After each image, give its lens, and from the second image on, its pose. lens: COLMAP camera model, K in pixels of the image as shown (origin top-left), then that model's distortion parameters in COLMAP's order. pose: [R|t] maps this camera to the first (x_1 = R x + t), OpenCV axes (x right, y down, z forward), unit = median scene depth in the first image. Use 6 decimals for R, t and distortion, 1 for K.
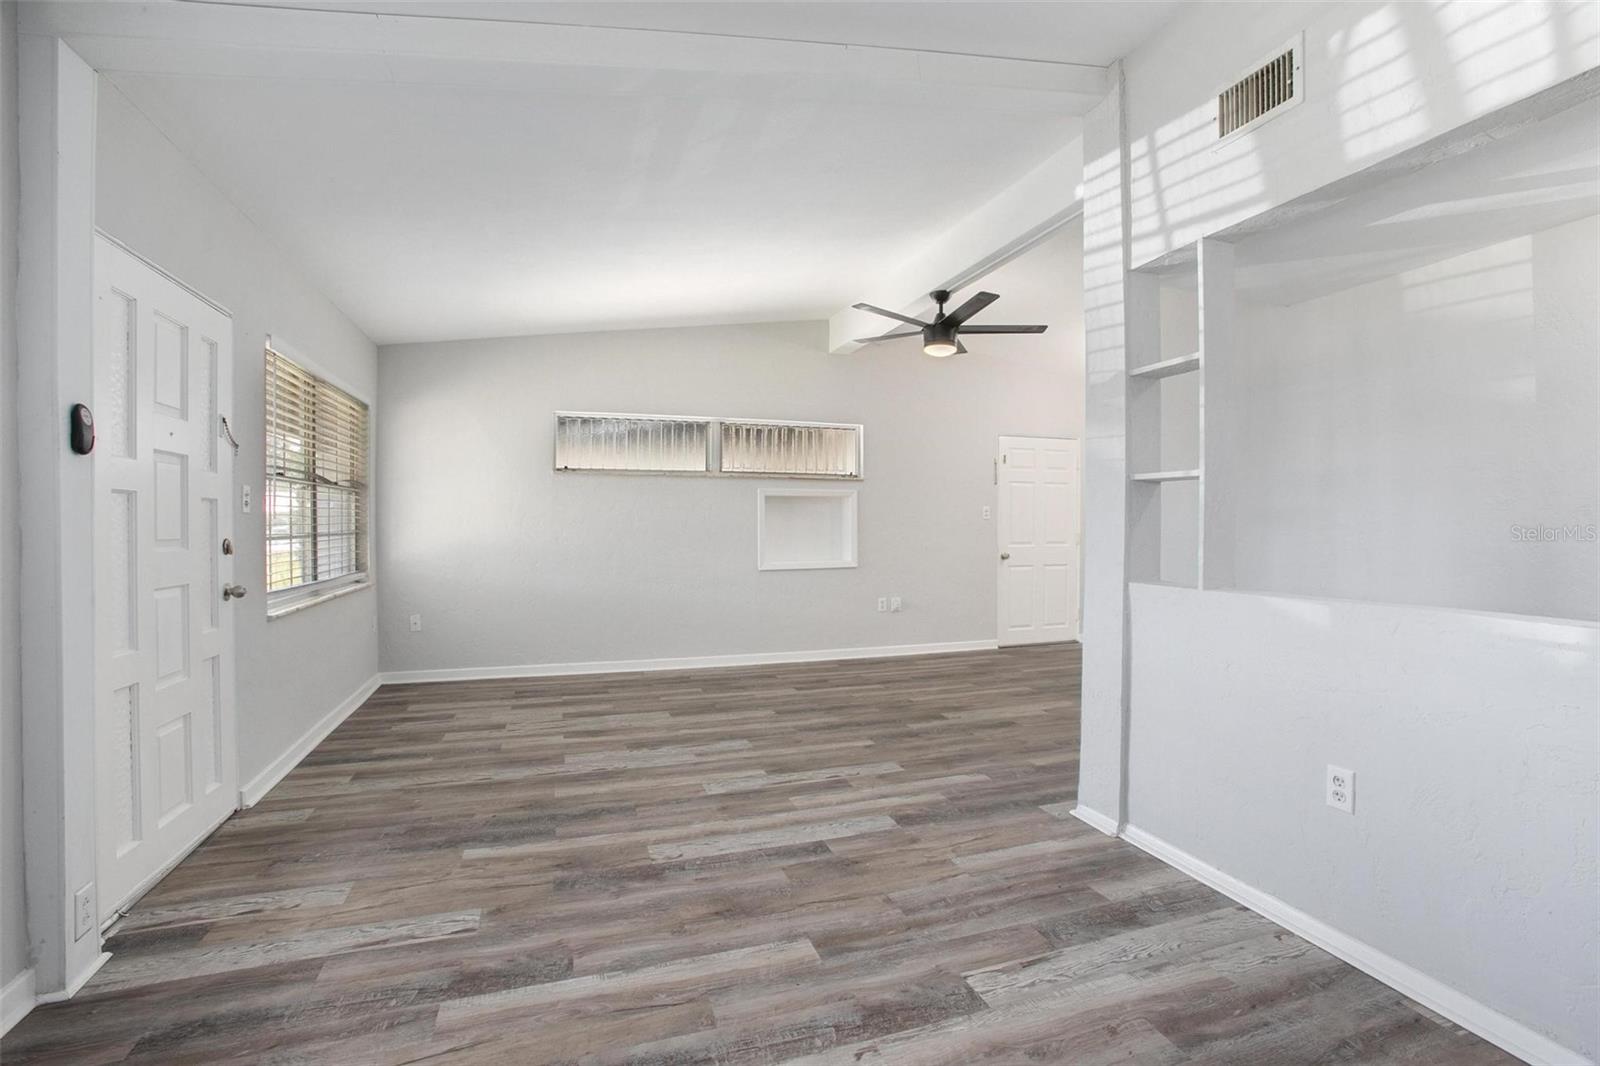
lens RADIAL K [[725.6, 0, 796.0], [0, 725.6, 529.6], [0, 0, 1]] dist [-0.074382, 0.029733]
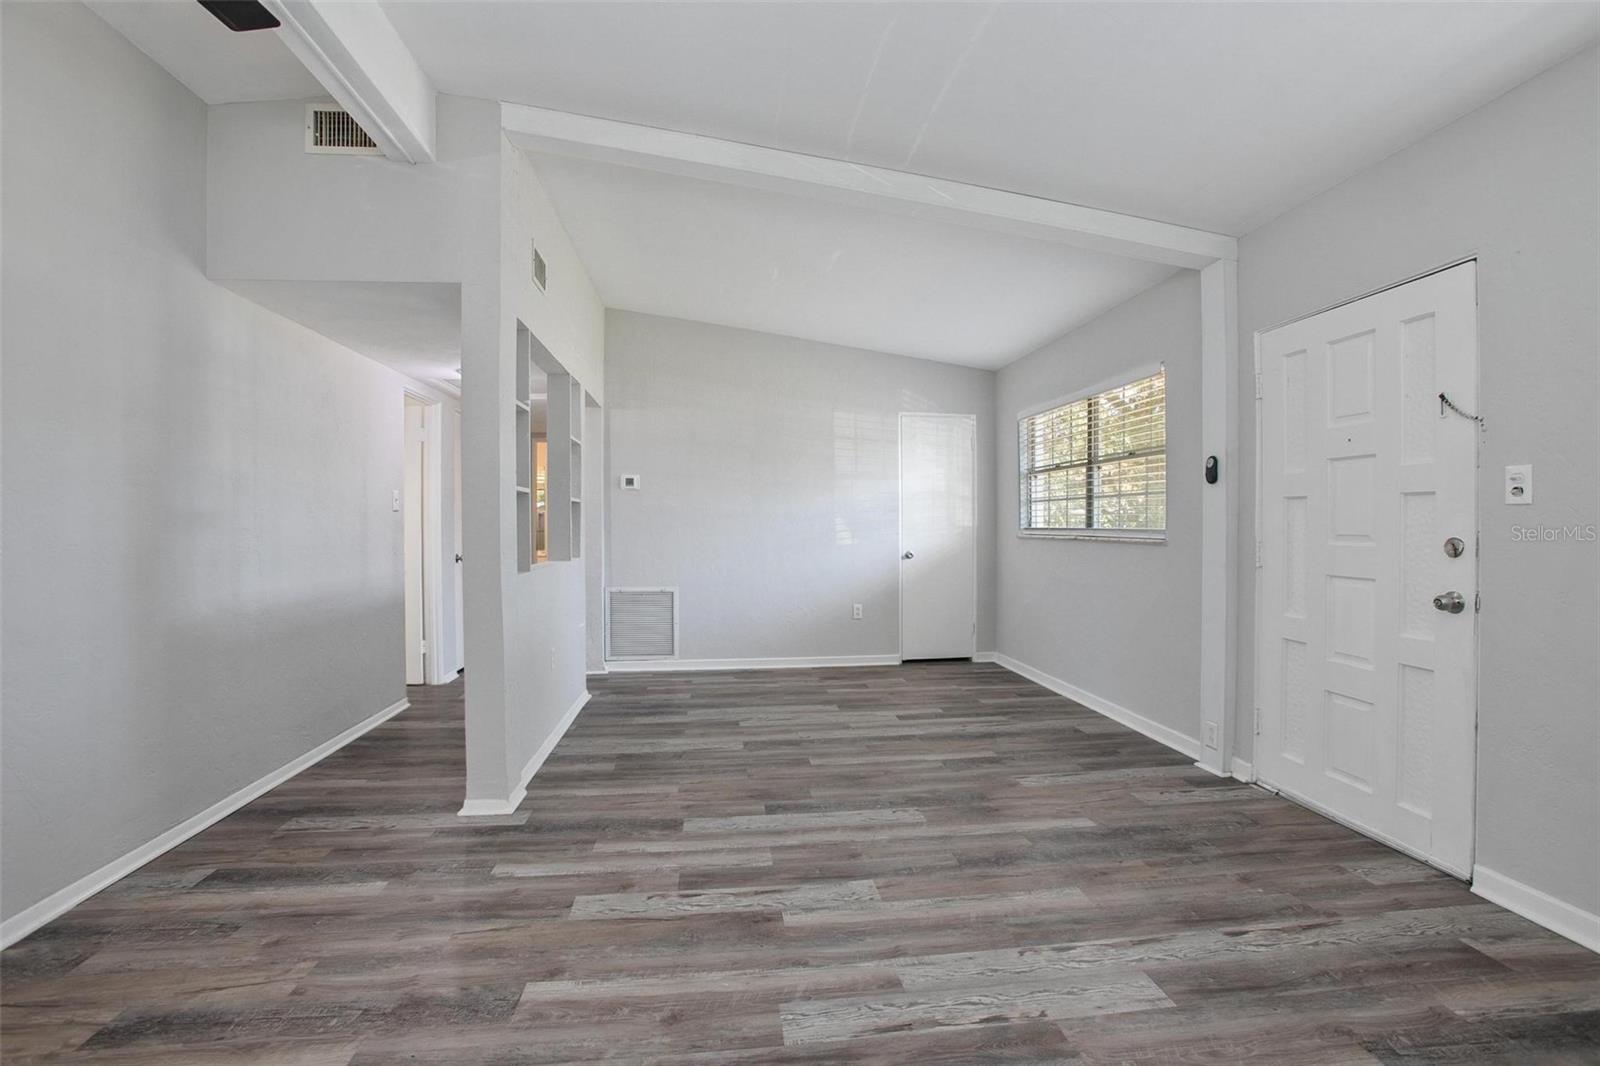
lens RADIAL K [[725.6, 0, 796.0], [0, 725.6, 529.6], [0, 0, 1]] dist [-0.074382, 0.029733]
pose [[-0.978181, 0.004777, 0.207702, -0.216514], [0.007828, 0.999873, 0.013871, -0.013305], [-0.207609, 0.015195, -0.978094, 1.878691]]
